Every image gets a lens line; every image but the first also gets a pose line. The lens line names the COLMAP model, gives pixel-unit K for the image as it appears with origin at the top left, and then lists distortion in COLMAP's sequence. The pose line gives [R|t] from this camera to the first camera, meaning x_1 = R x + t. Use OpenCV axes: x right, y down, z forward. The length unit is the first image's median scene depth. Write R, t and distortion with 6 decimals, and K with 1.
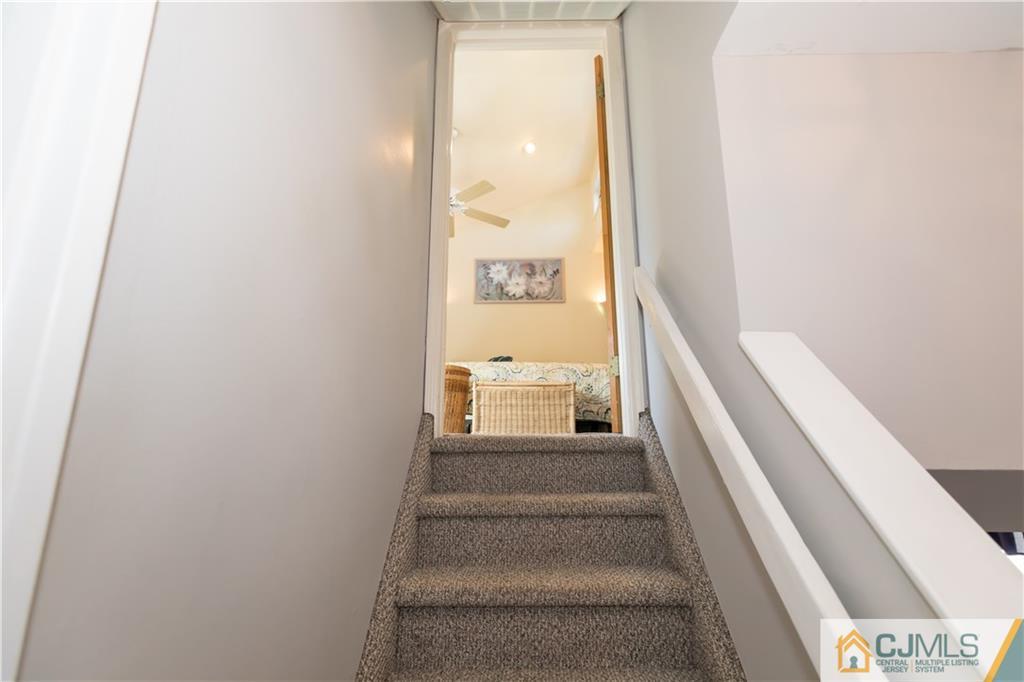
lens RADIAL K [[455.8, 0, 512.0], [0, 455.8, 341.0], [0, 0, 1]] dist [0.002932, -0.000188]
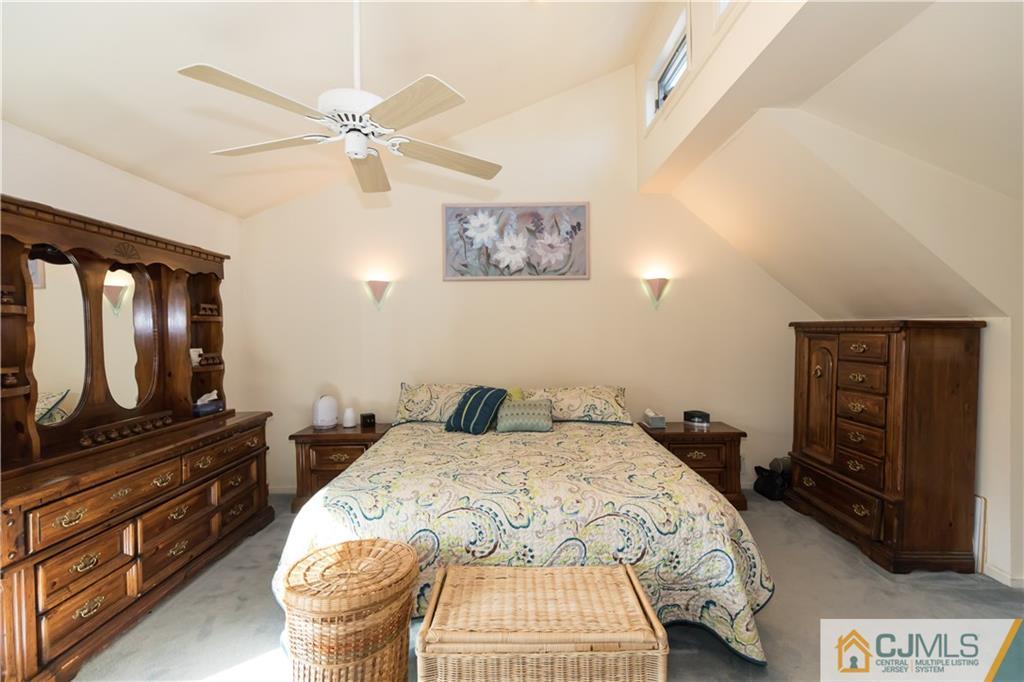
lens RADIAL K [[455.8, 0, 512.0], [0, 455.8, 341.0], [0, 0, 1]] dist [0.002932, -0.000188]
pose [[0.999728, -0.008316, 0.021790, -0.004172], [0.003131, 0.973669, 0.227946, -0.143659], [-0.023112, -0.227816, 0.973430, 0.372634]]
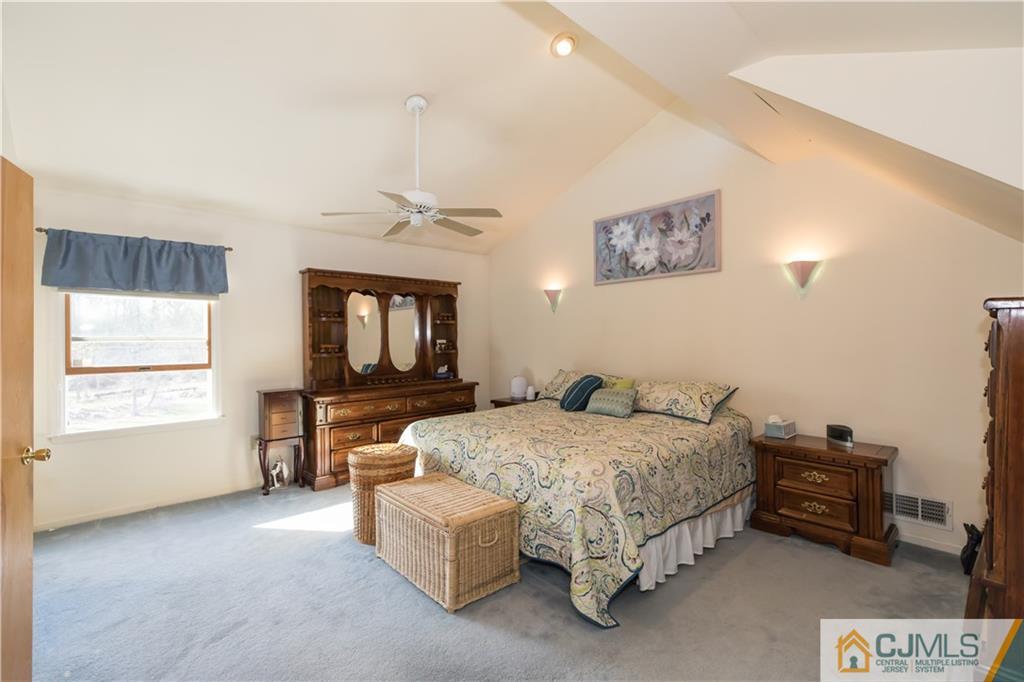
lens RADIAL K [[455.8, 0, 512.0], [0, 455.8, 341.0], [0, 0, 1]] dist [0.002932, -0.000188]
pose [[0.691161, -0.000305, -0.722700, 0.353053], [0.159219, 0.975494, 0.151859, -0.127489], [0.704943, -0.220027, 0.674272, 0.391513]]
